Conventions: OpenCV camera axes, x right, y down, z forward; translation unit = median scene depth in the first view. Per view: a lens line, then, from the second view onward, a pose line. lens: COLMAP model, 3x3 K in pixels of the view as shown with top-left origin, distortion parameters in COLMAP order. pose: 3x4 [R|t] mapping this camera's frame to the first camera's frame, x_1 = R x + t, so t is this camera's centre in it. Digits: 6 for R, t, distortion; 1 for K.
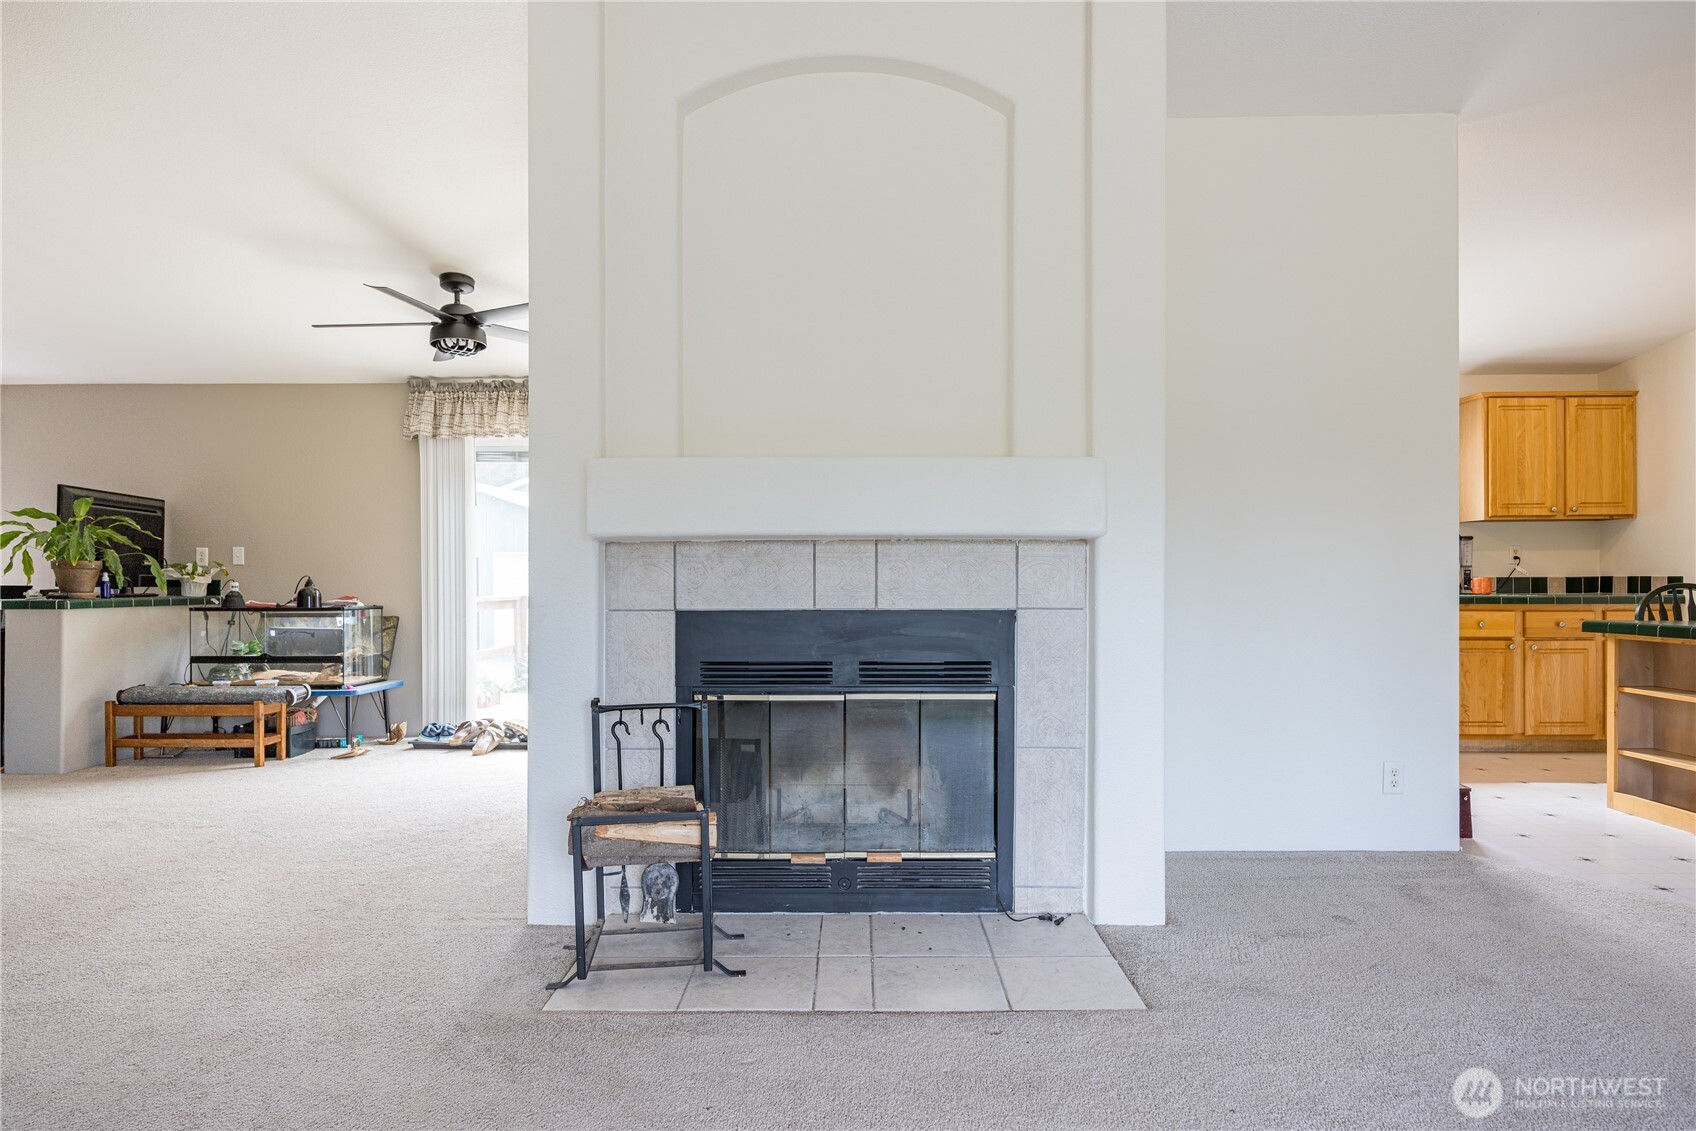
lens RADIAL K [[962.4, 0, 848.7], [0, 962.4, 589.0], [0, 0, 1]] dist [0.008162, -0.004998]
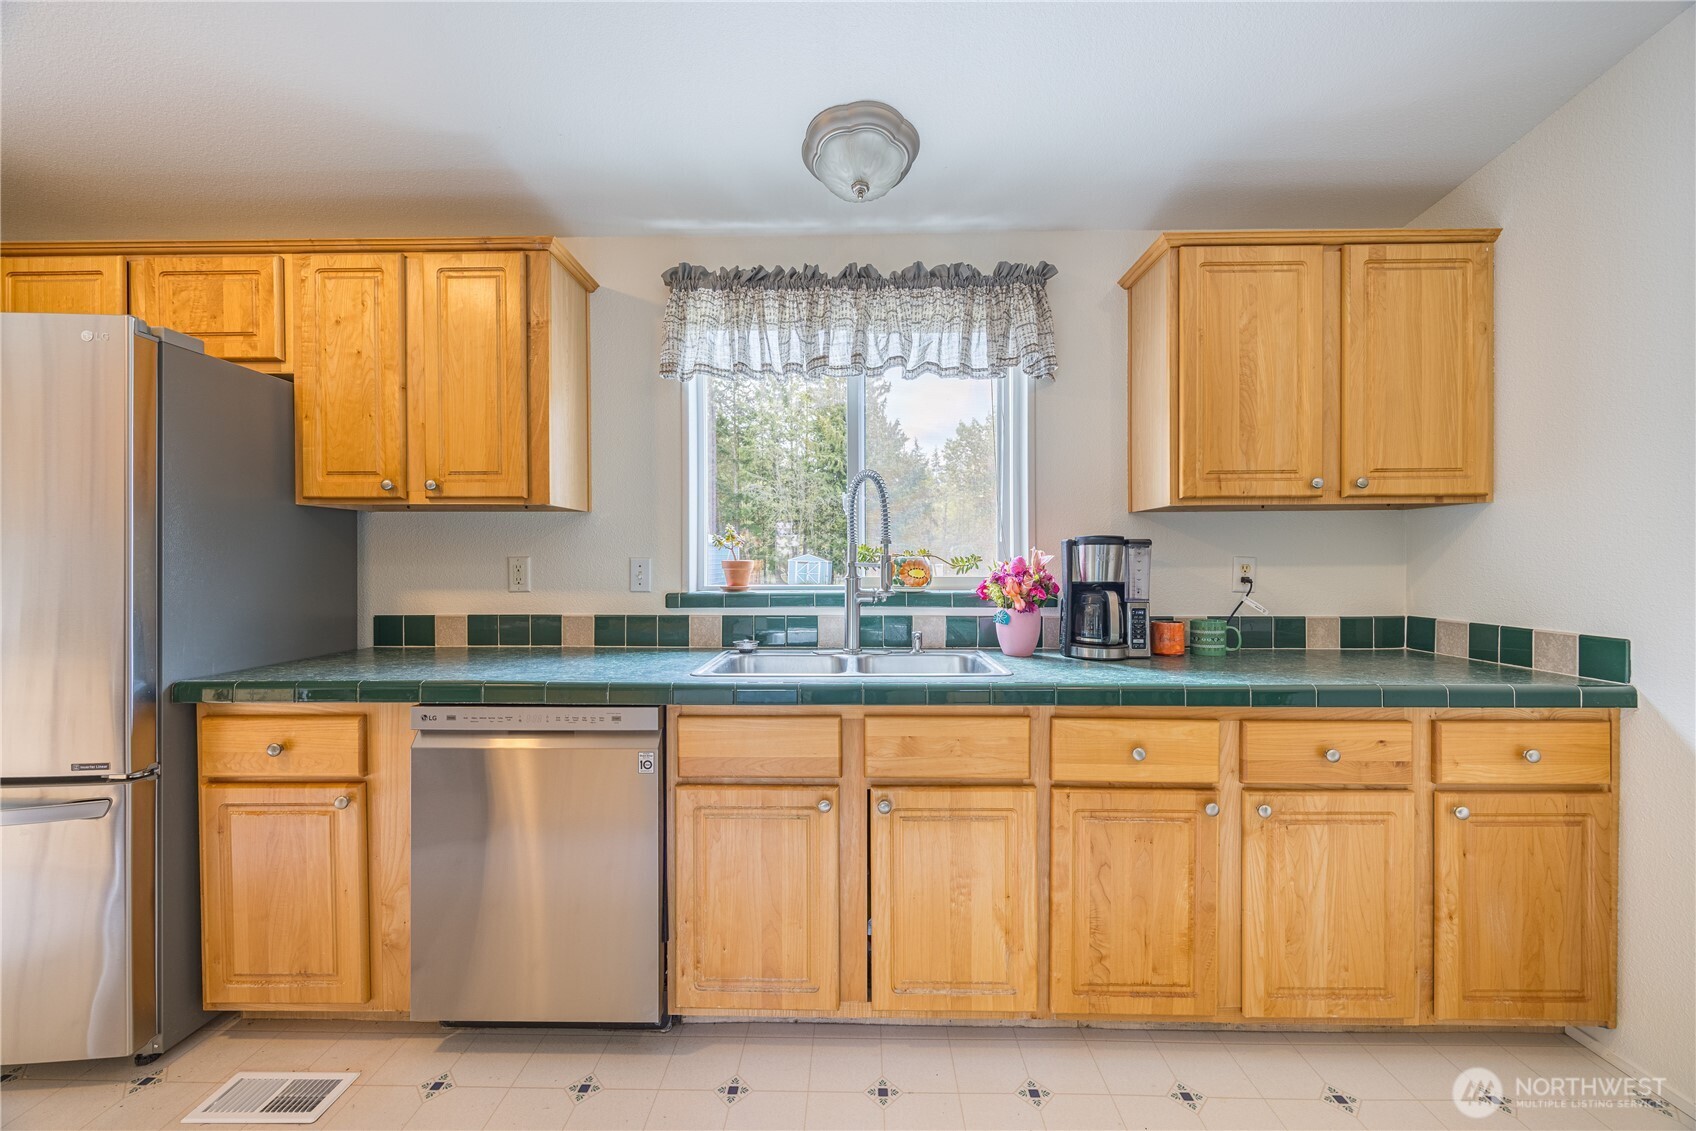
lens RADIAL K [[650.3, 0, 844.6], [0, 650.3, 567.8], [0, 0, 1]] dist [-0.002470, 0.000407]
pose [[0.999954, 0.003486, -0.008926, 0.627736], [-0.003448, 0.999985, 0.004306, -0.052190], [0.008941, -0.004275, 0.999951, 0.849658]]
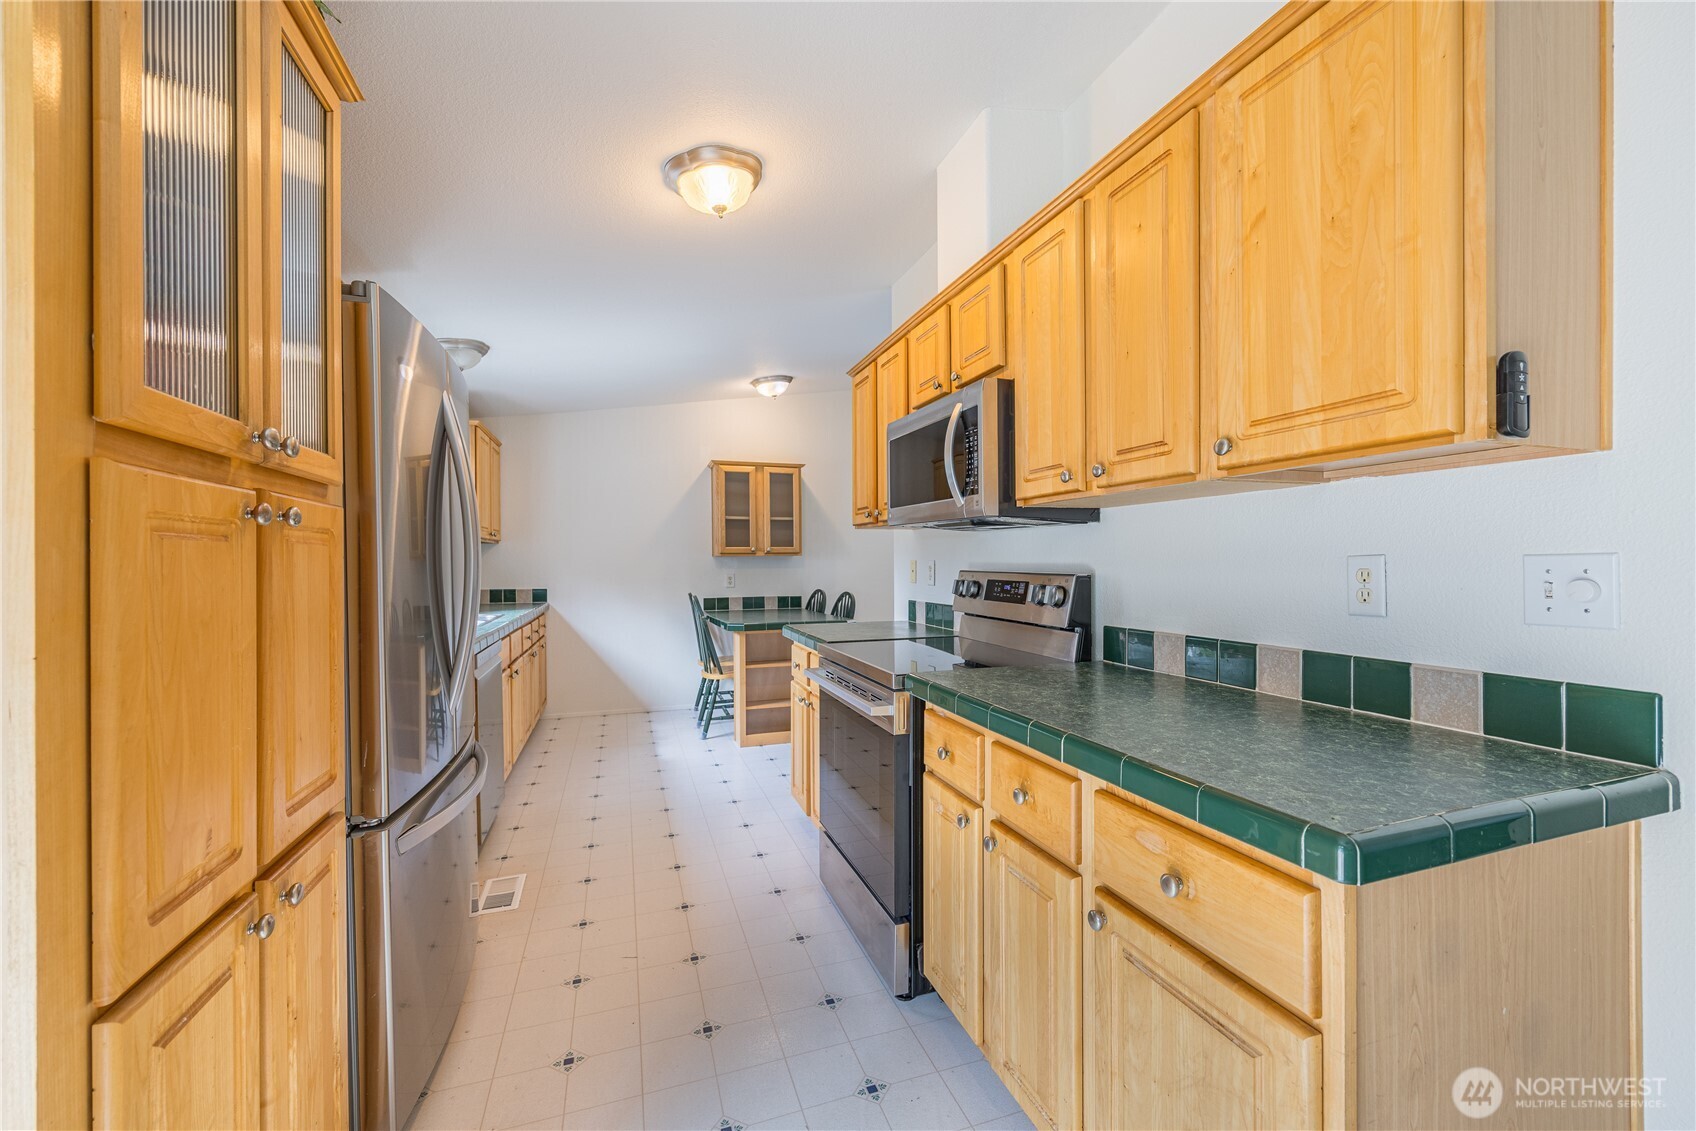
lens RADIAL K [[650.3, 0, 860.2], [0, 650.3, 570.0], [0, 0, 1]] dist [-0.002470, 0.000407]
pose [[-0.365559, -0.002128, 0.930786, -0.209650], [0.008475, 0.999948, 0.005614, -0.049469], [-0.930749, 0.009941, -0.365522, 1.085106]]
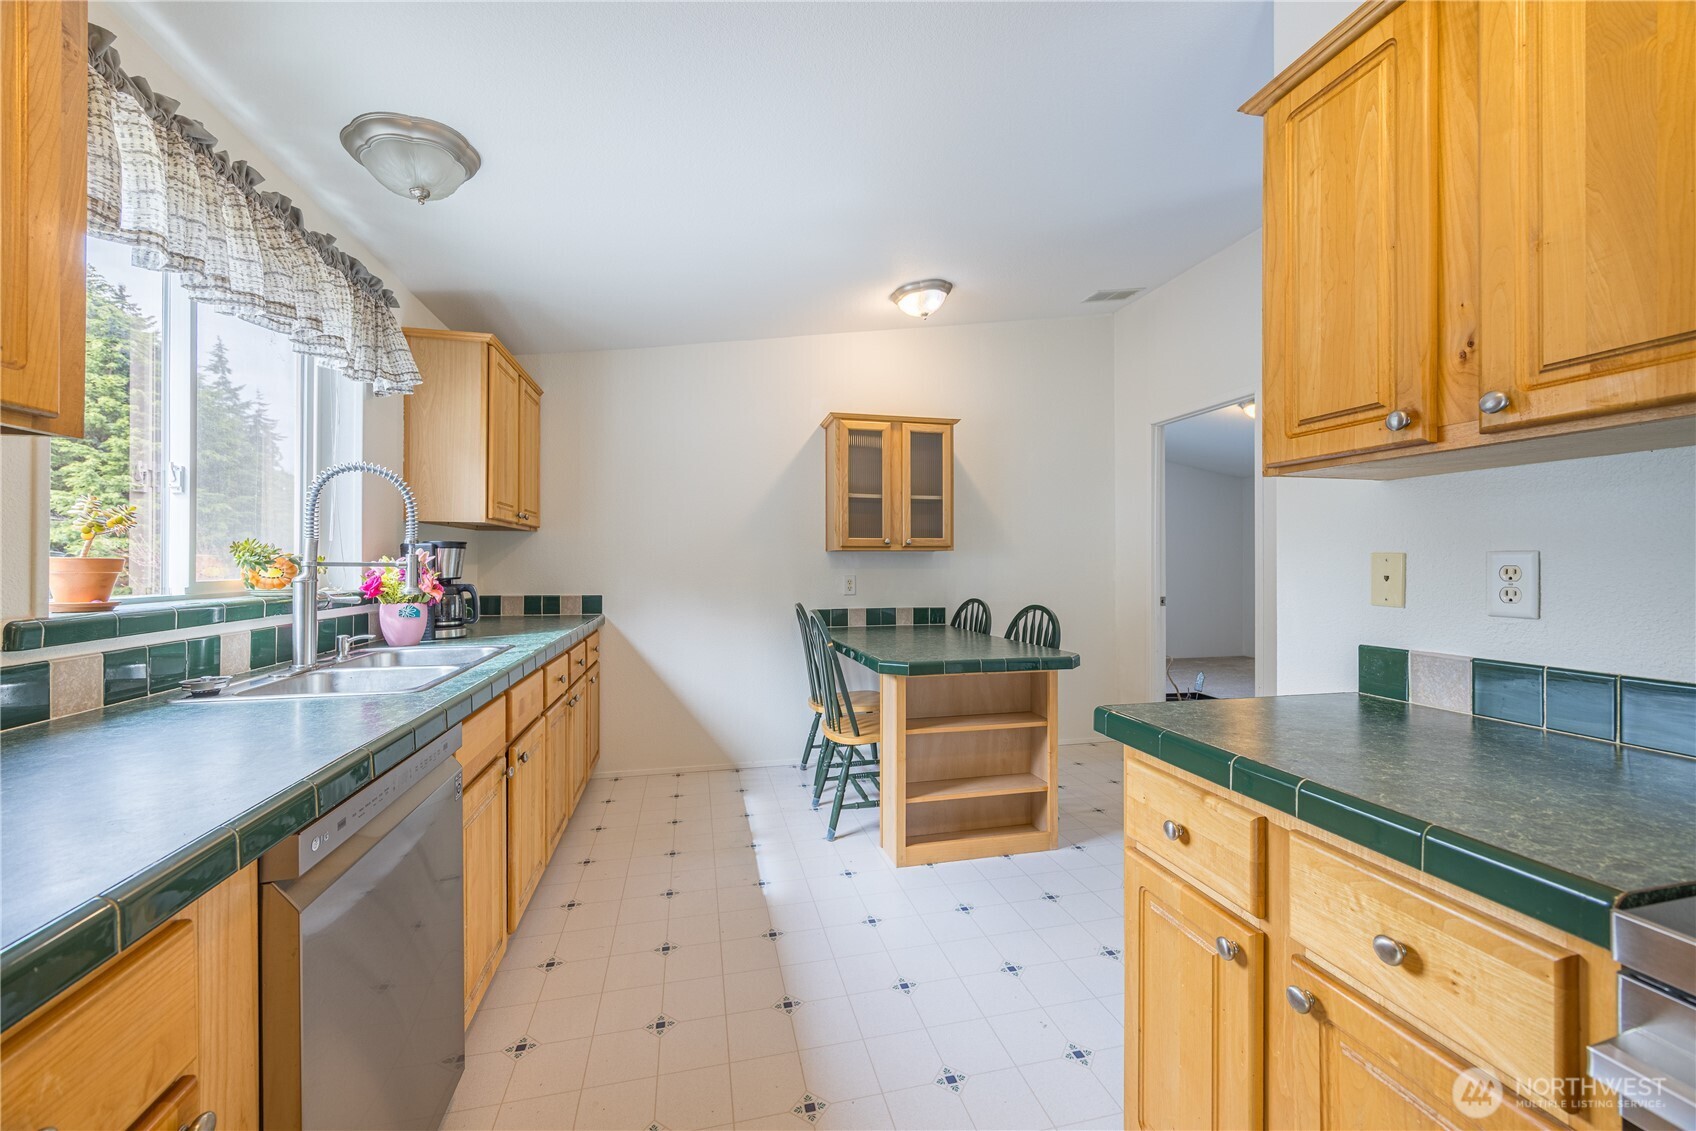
lens RADIAL K [[650.3, 0, 850.3], [0, 650.3, 564.4], [0, 0, 1]] dist [-0.002470, 0.000407]
pose [[-0.243293, 0.002115, 0.969951, 0.194518], [0.003081, 0.999994, -0.001407, -0.051172], [-0.969948, 0.002646, -0.243298, 1.079117]]
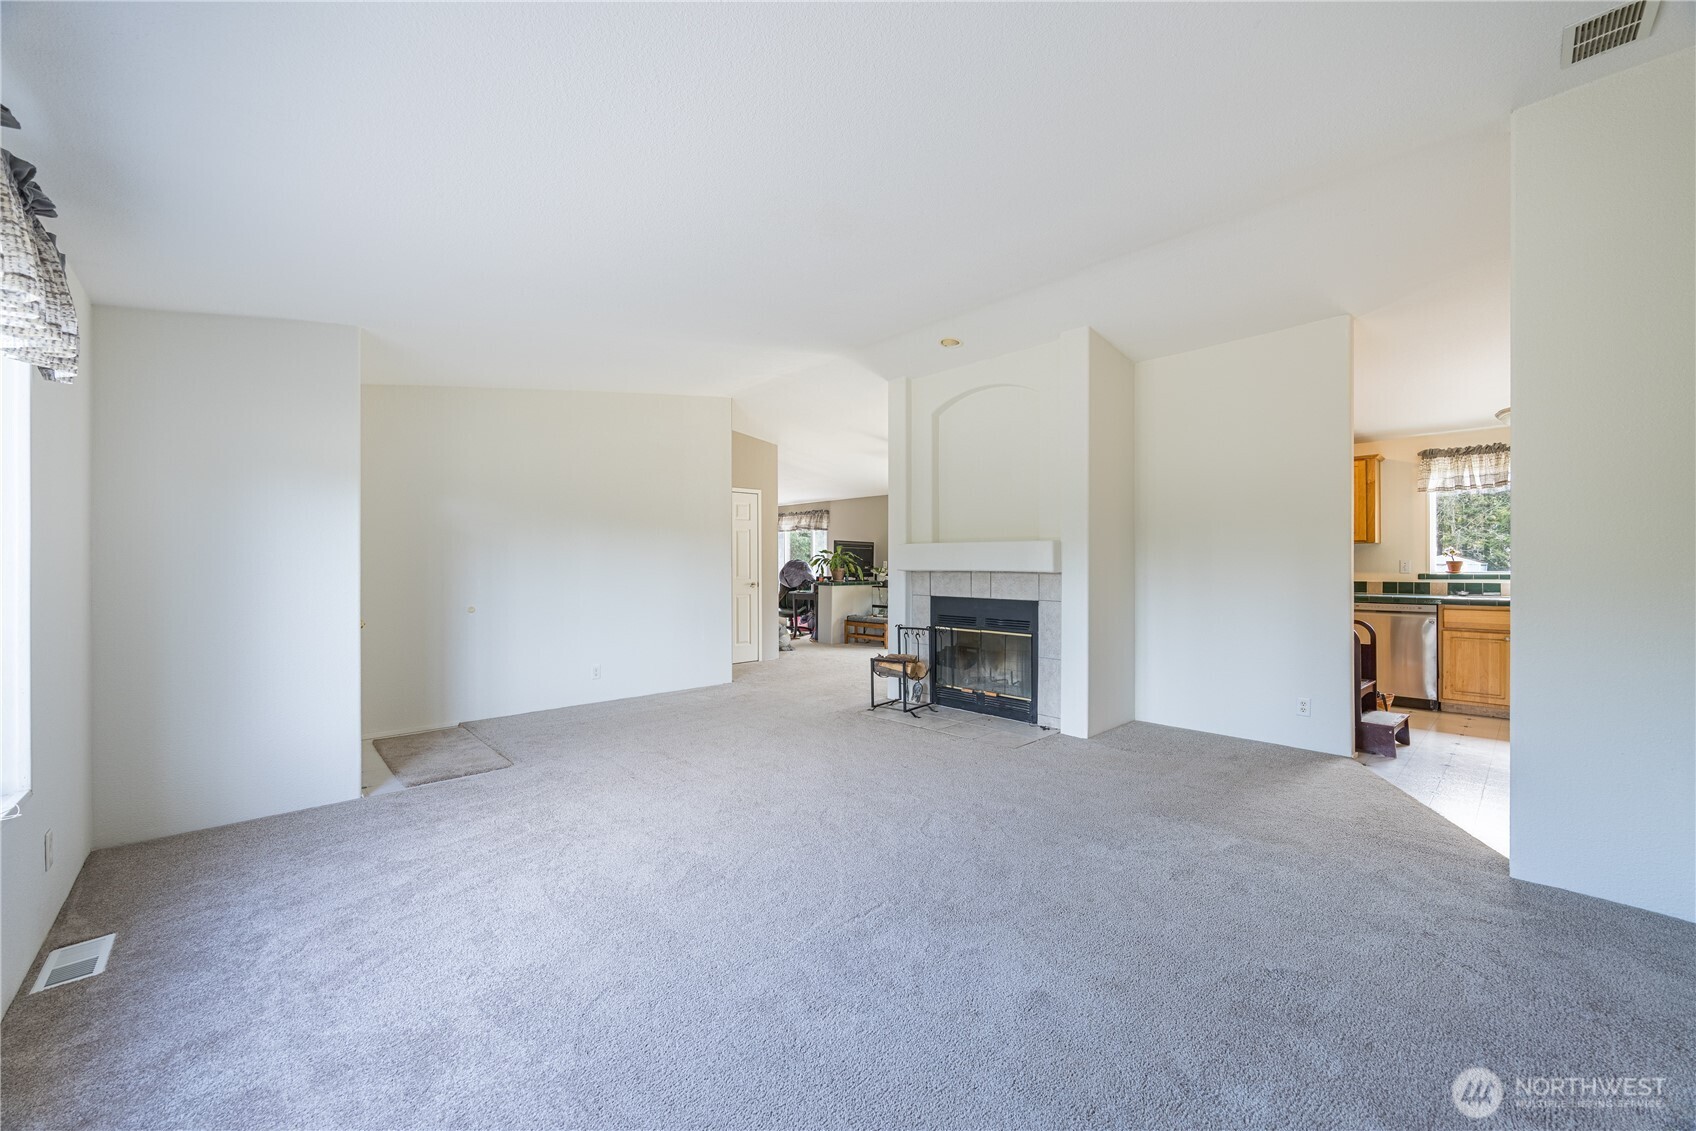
lens RADIAL K [[650.3, 0, 845.7], [0, 650.3, 565.7], [0, 0, 1]] dist [-0.002470, 0.000407]
pose [[0.691971, 0.003491, -0.721917, 0.630605], [-0.005838, 0.999983, -0.000760, -0.039208], [0.721901, 0.004740, 0.691980, -0.306533]]
